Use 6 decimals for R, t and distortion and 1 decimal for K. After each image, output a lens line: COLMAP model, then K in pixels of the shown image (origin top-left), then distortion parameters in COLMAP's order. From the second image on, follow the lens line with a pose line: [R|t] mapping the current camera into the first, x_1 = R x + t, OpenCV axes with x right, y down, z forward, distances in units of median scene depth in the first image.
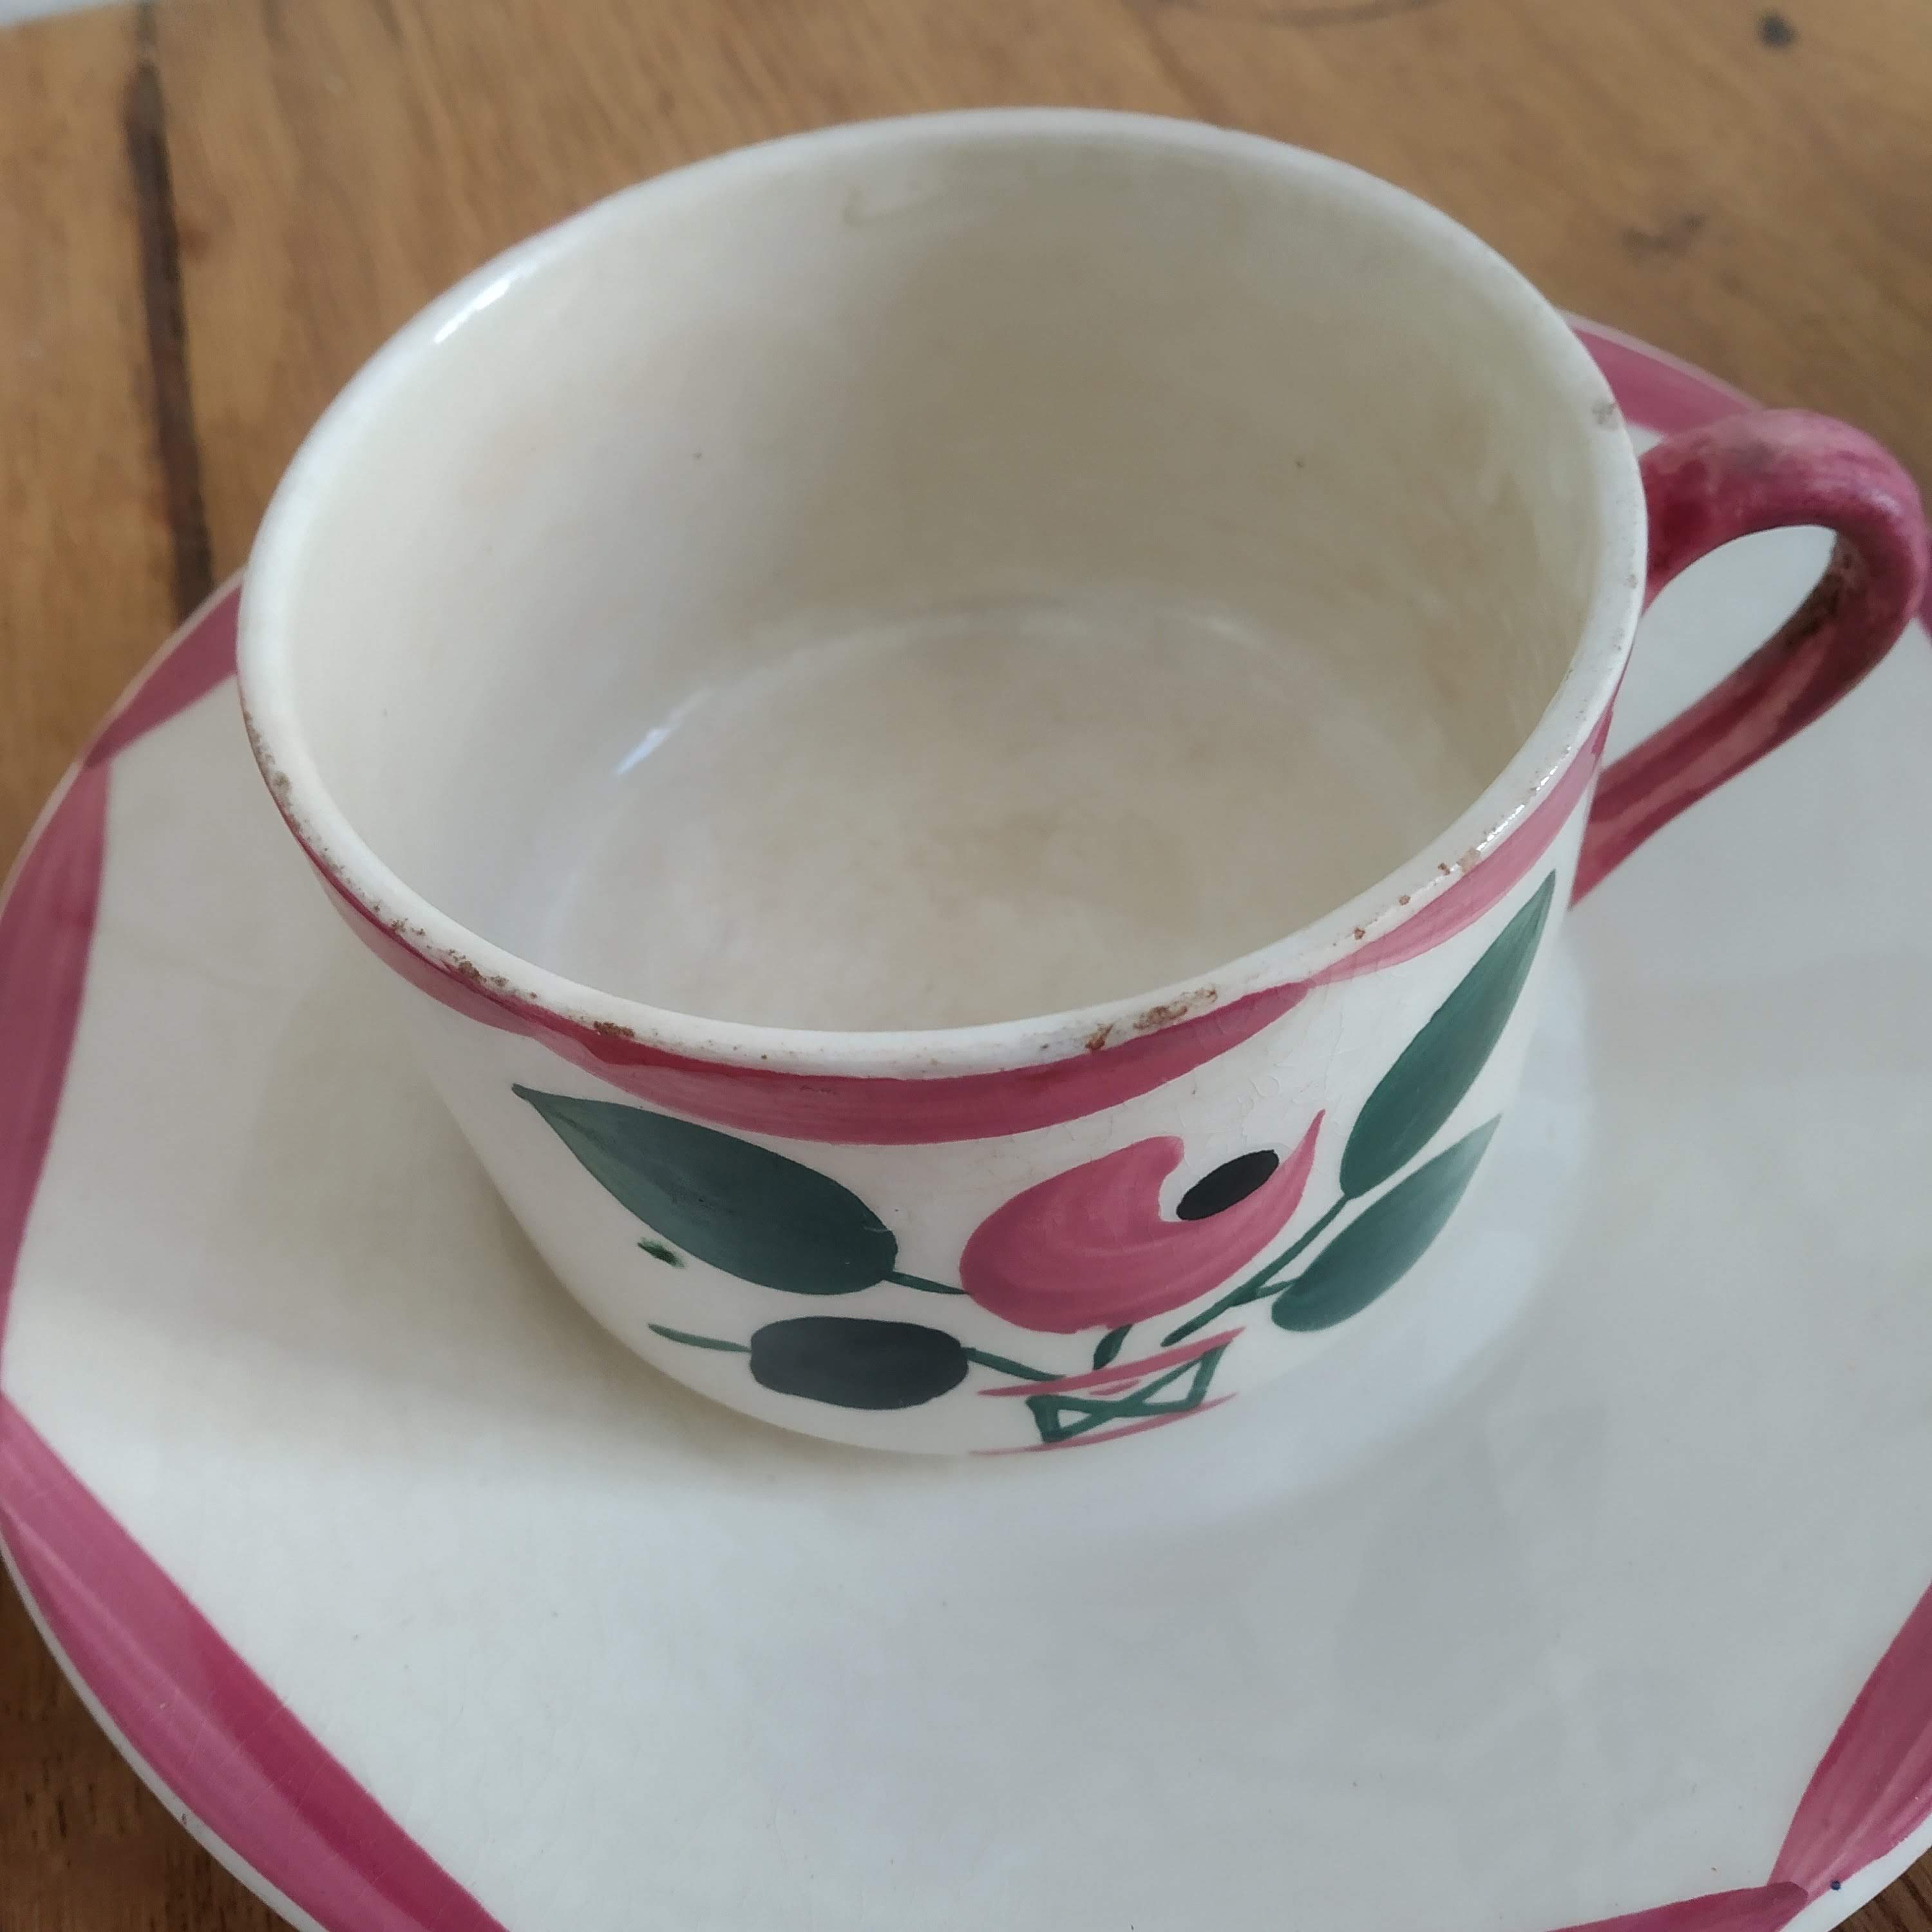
lens RADIAL K [[2078.2, 0, 960.0], [0, 2078.2, 1017.1], [0, 0, 1]] dist [0.062022, -0.186348]
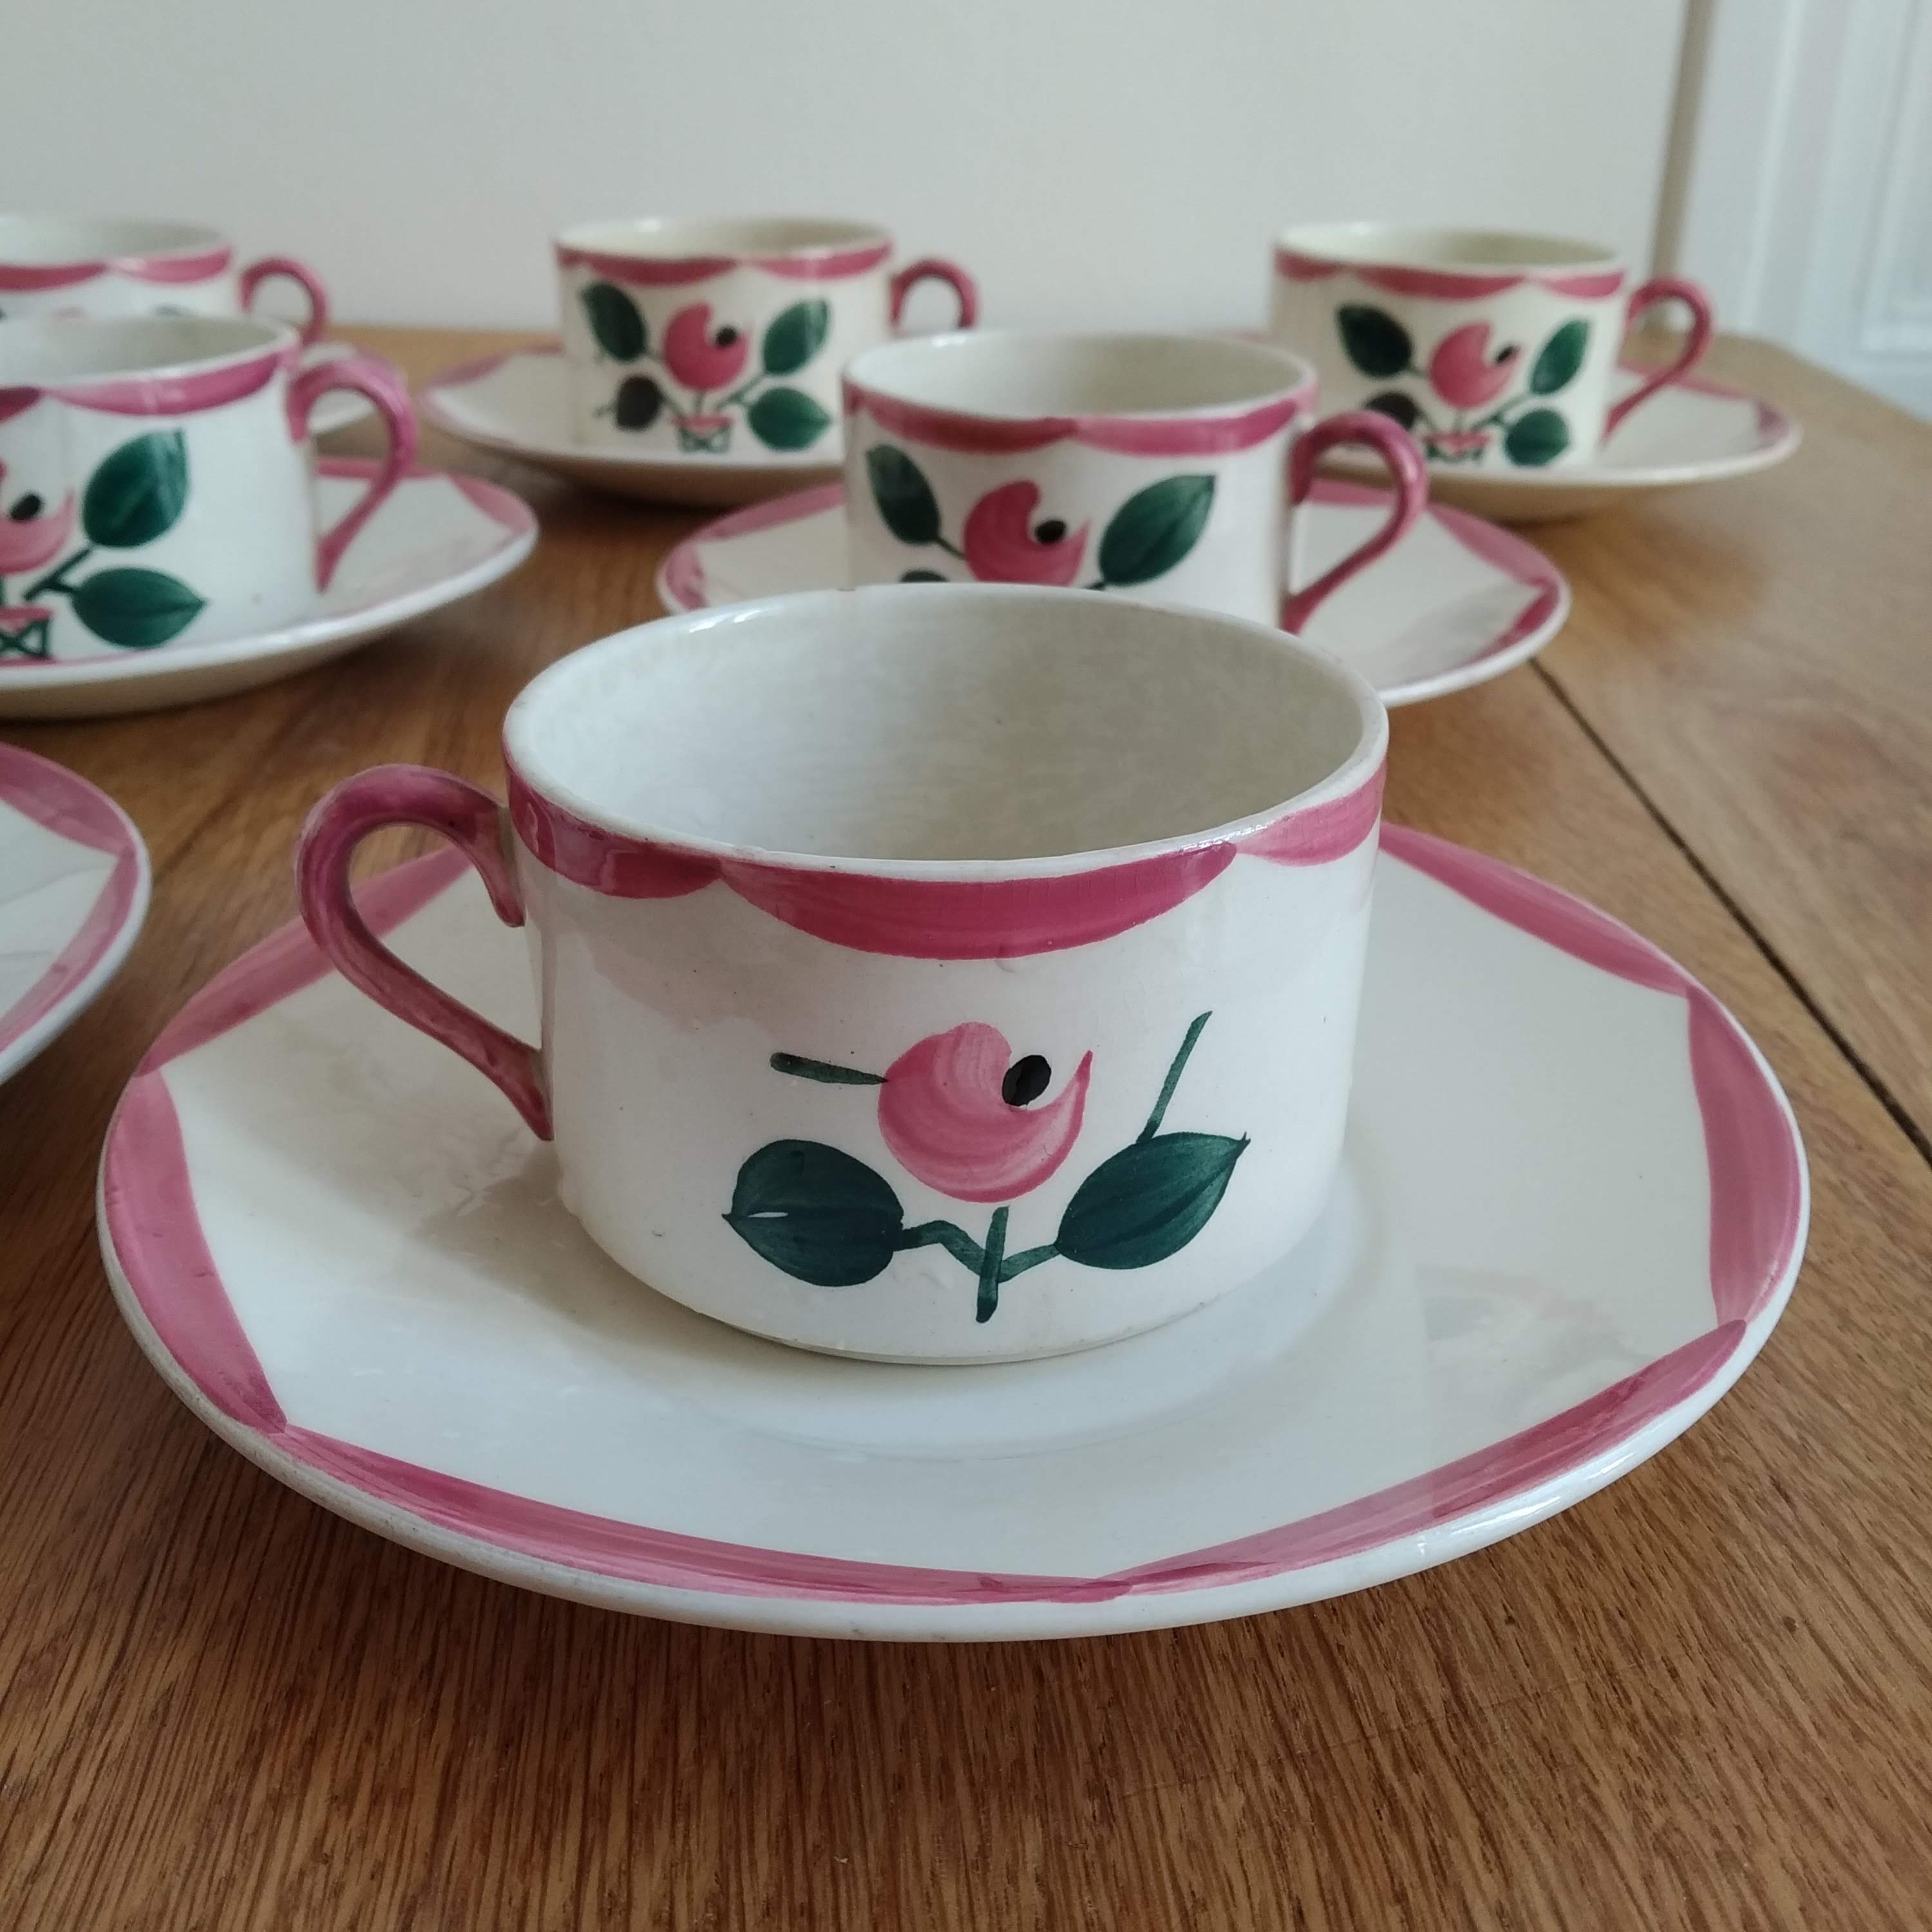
lens RADIAL K [[2048.1, 0, 966.0], [0, 2048.1, 966.0], [0, 0, 1]] dist [0.103936, -0.266477]
pose [[0.954116, 0.219191, -0.204007, 1.540466], [-0.287214, 0.862586, -0.416477, 2.488093], [0.084686, 0.455961, 0.885962, -1.853839]]
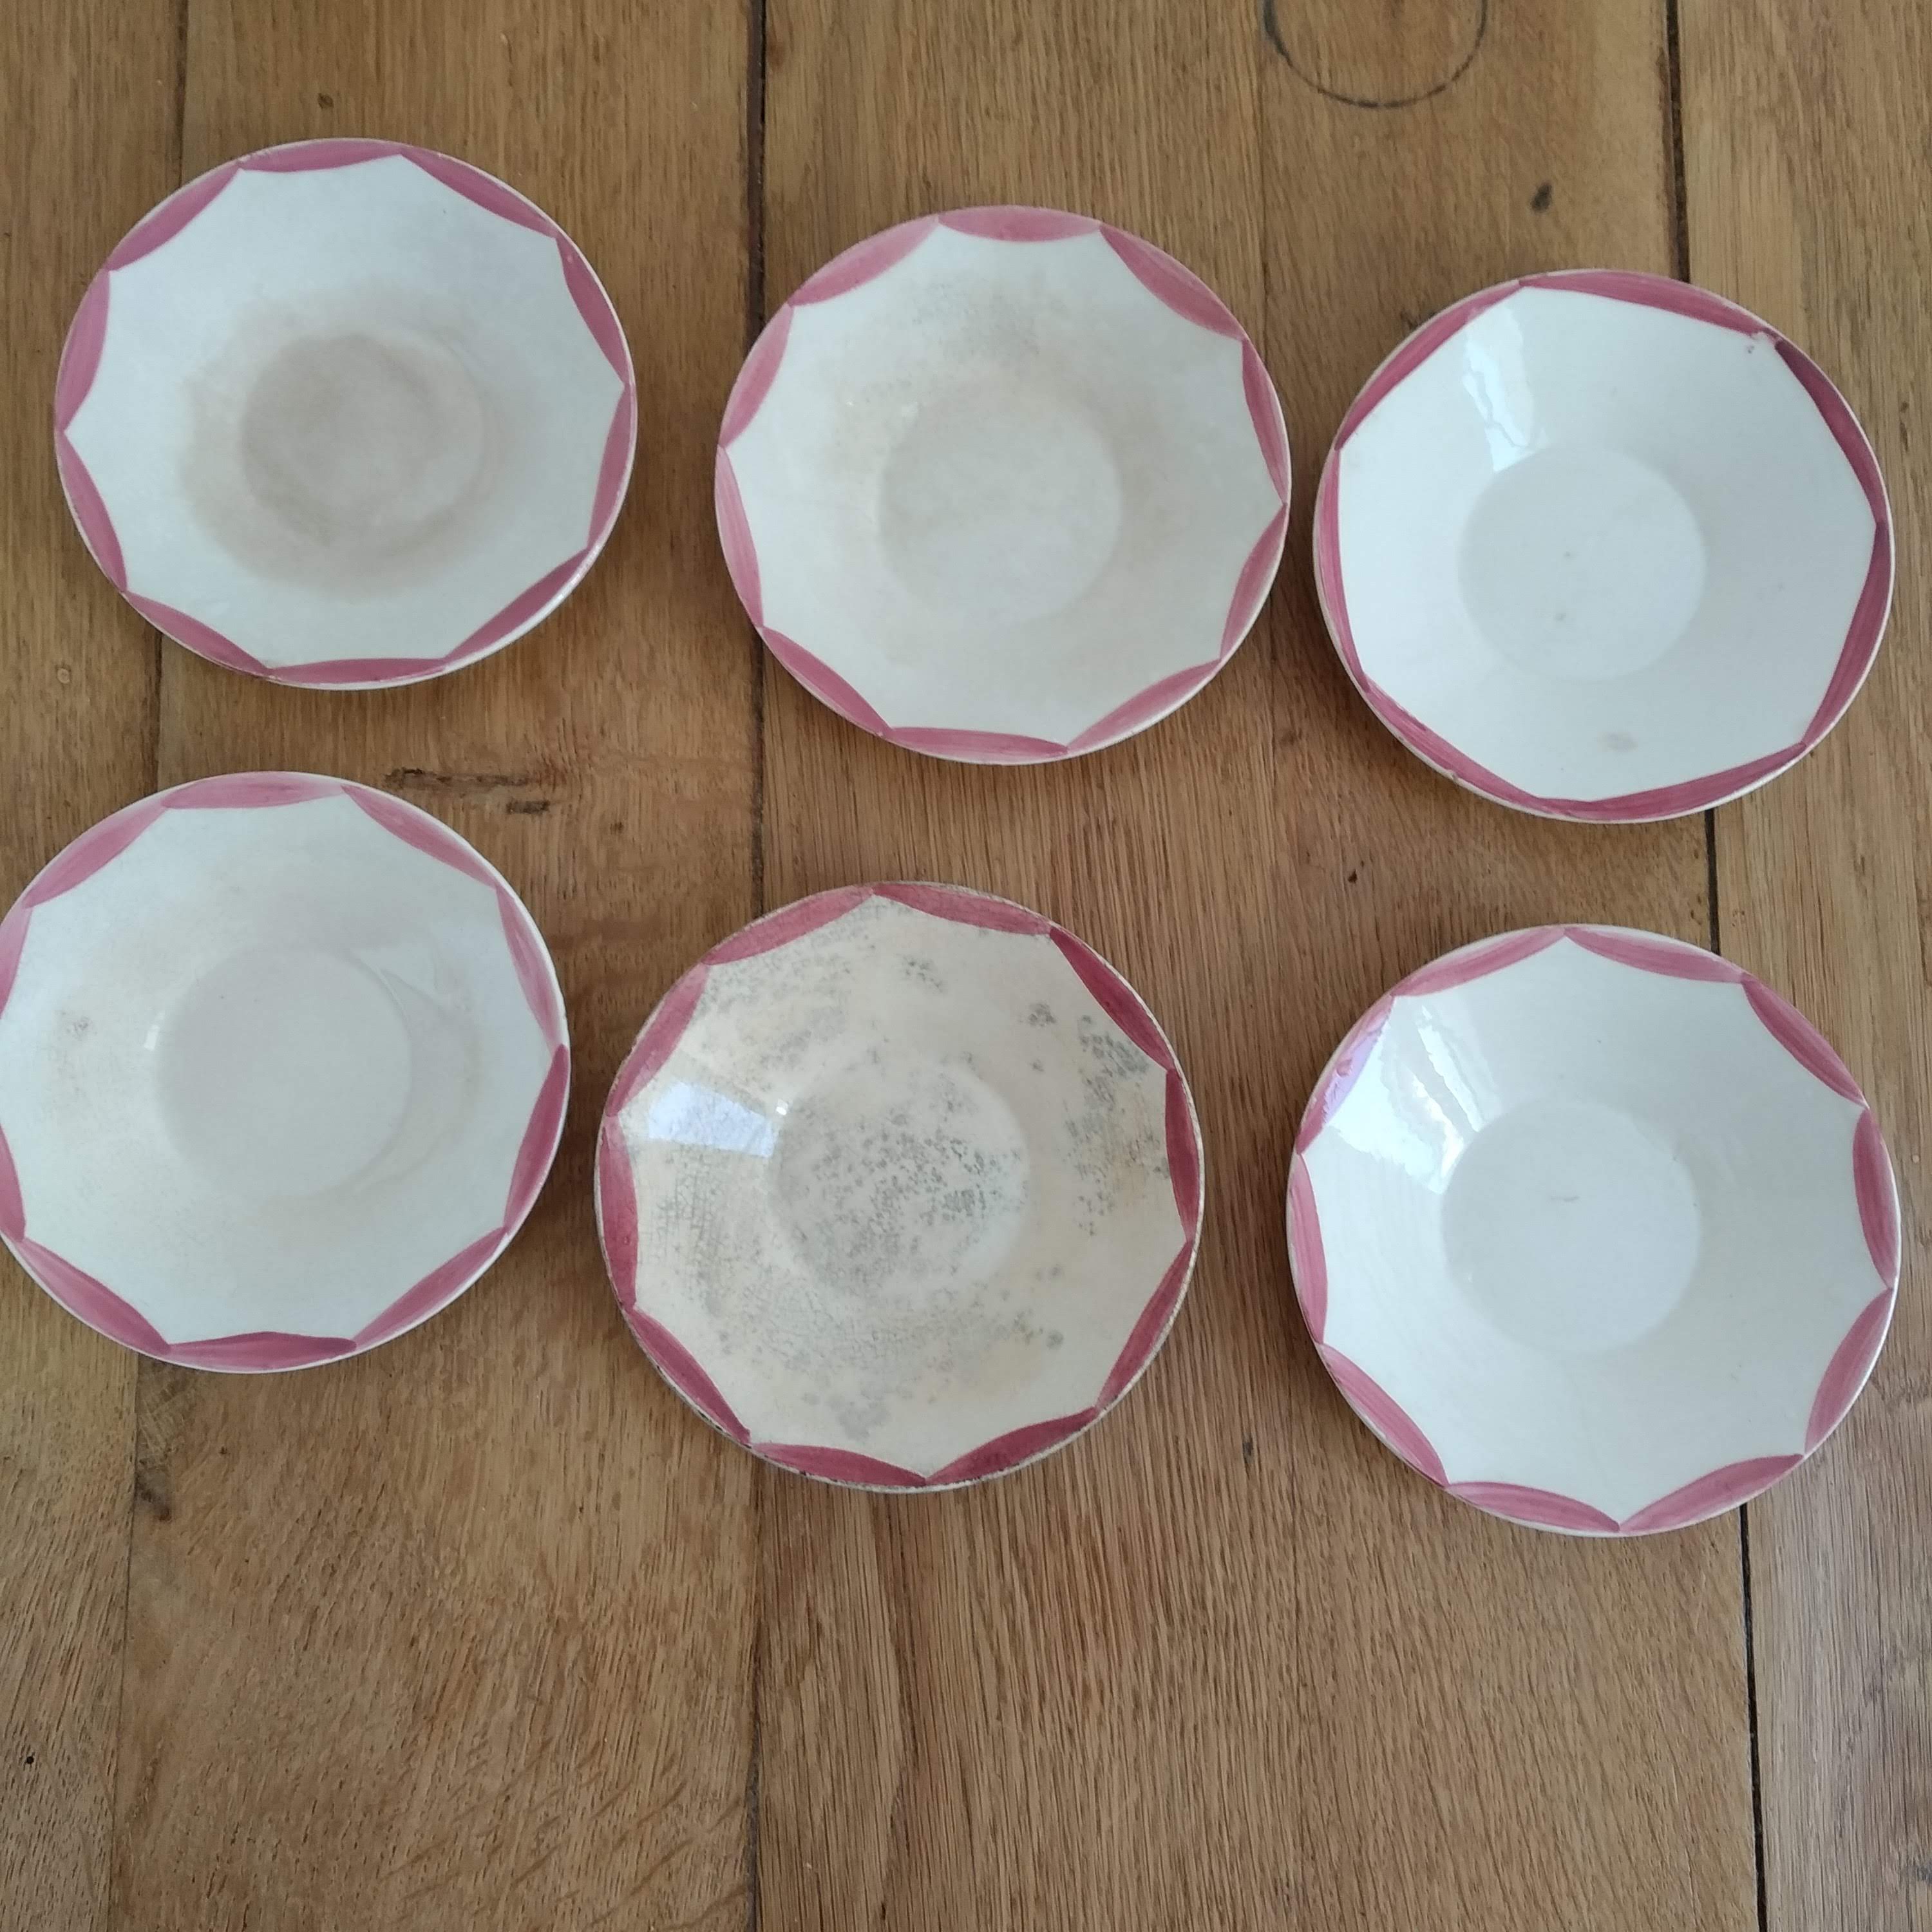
lens RADIAL K [[2048.1, 0, 966.0], [0, 2048.1, 966.0], [0, 0, 1]] dist [0.103936, -0.266477]
pose [[0.955473, 0.289829, 0.055414, -0.075663], [-0.278521, 0.823789, 0.493758, -1.340878], [0.097456, -0.487206, 0.867832, -2.326598]]
